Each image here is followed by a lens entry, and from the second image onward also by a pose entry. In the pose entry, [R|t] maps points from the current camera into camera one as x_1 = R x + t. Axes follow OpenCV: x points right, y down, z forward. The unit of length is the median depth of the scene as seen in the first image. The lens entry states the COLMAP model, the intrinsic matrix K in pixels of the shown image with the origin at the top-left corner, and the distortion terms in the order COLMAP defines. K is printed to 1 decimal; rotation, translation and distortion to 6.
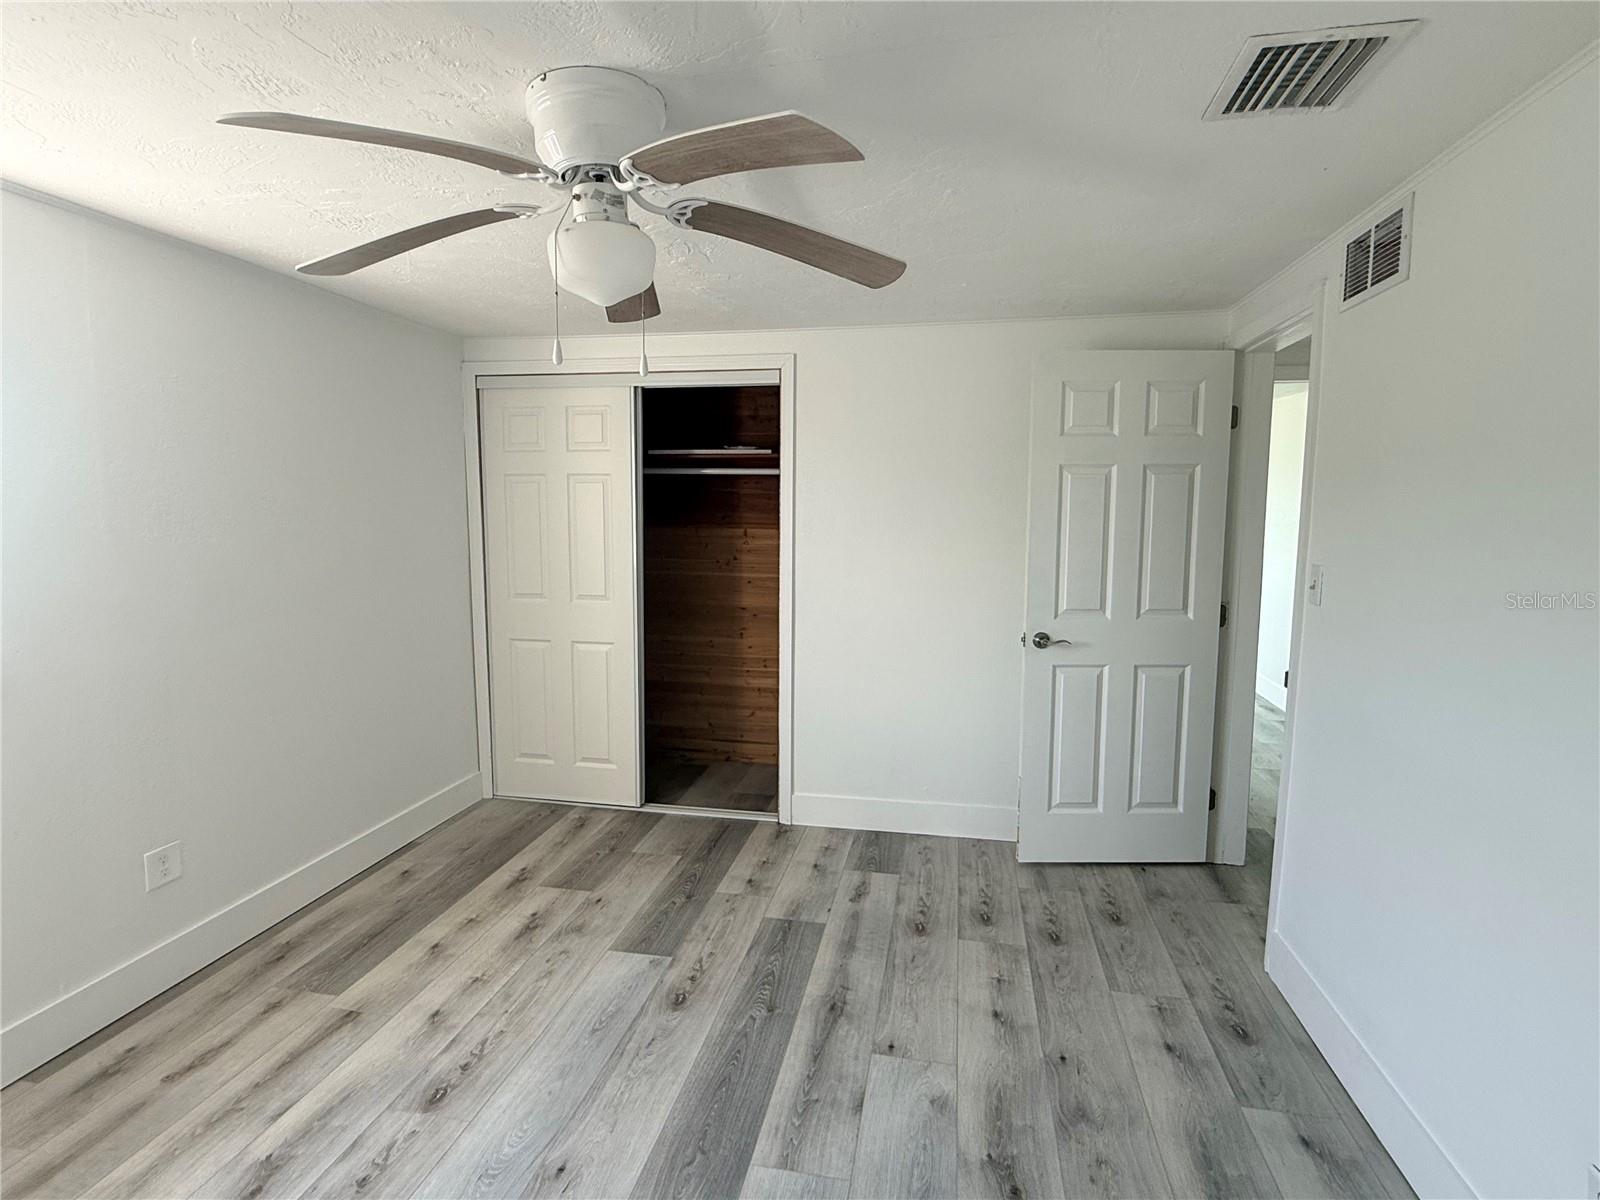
lens RADIAL K [[828.5, 0, 792.8], [0, 828.5, 594.3], [0, 0, 1]] dist [0.004083, 0.001502]
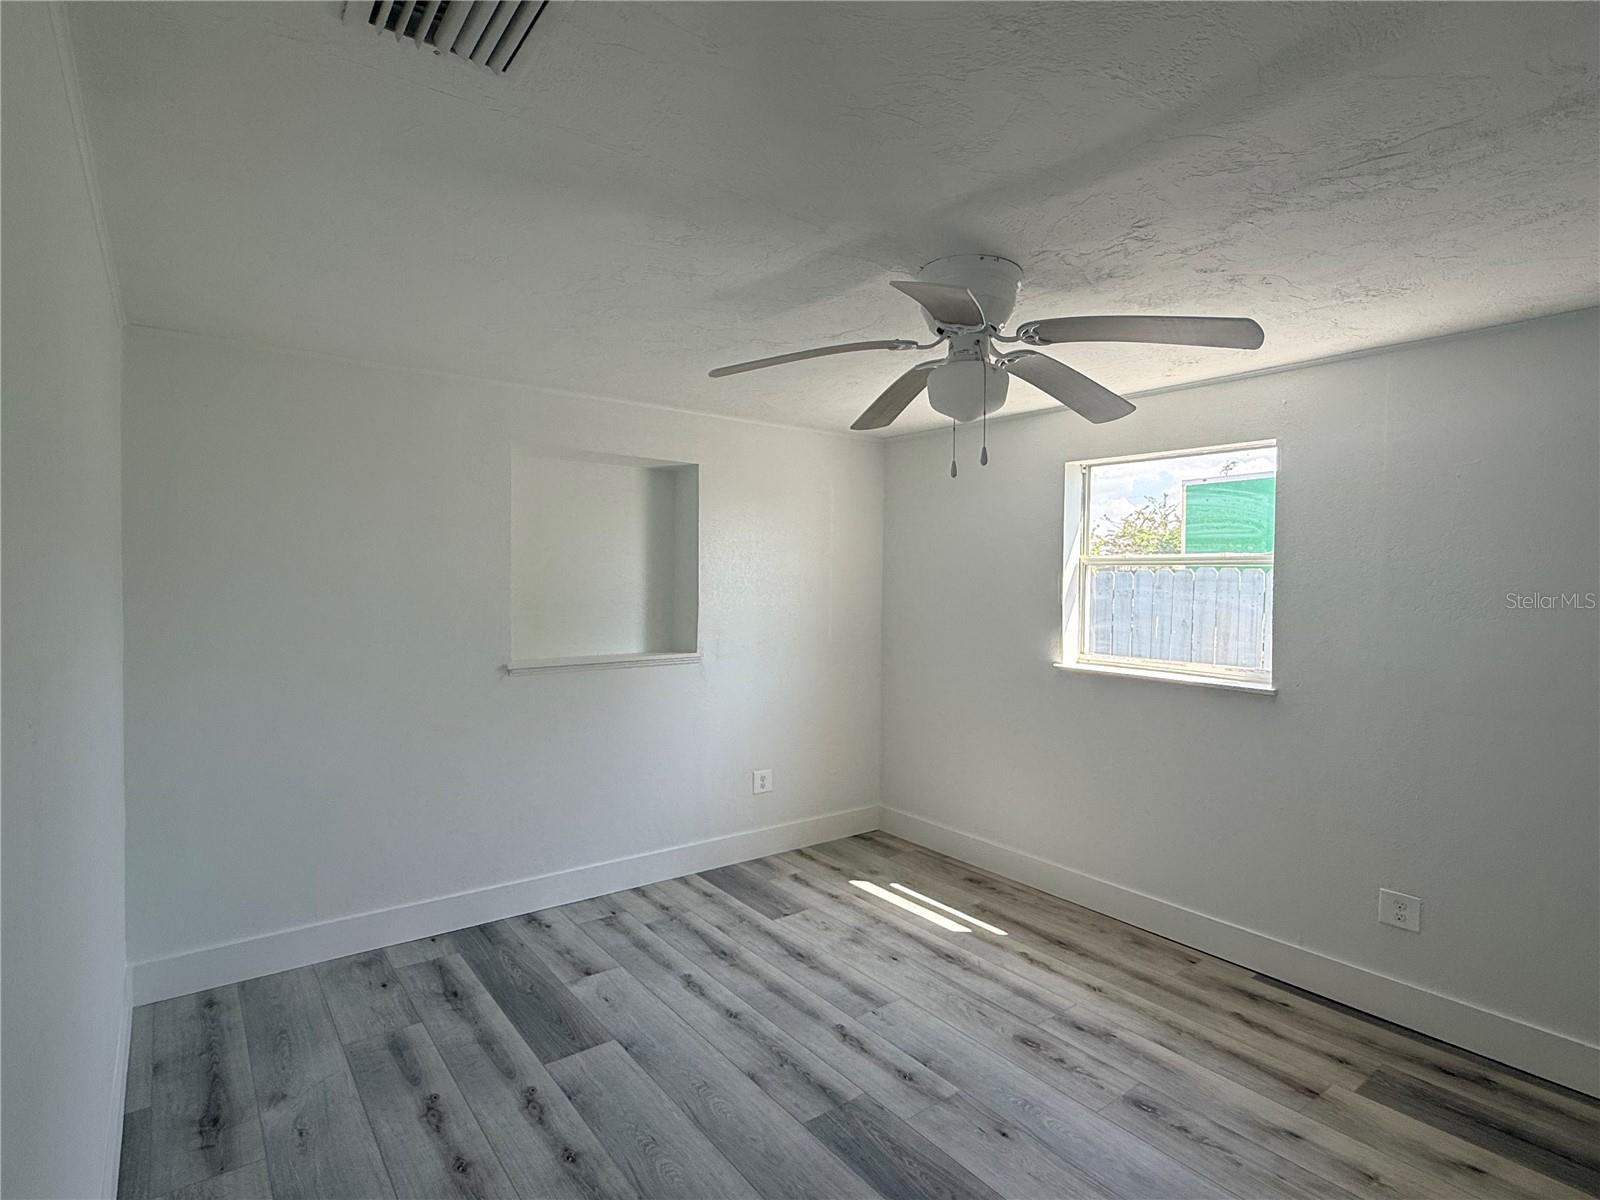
lens RADIAL K [[828.5, 0, 795.8], [0, 828.5, 602.5], [0, 0, 1]] dist [0.004083, 0.001502]
pose [[-0.661769, 0.007294, -0.749673, 0.665916], [-0.095509, 0.990985, 0.093952, -0.114762], [0.743599, 0.133775, -0.655106, 1.217609]]
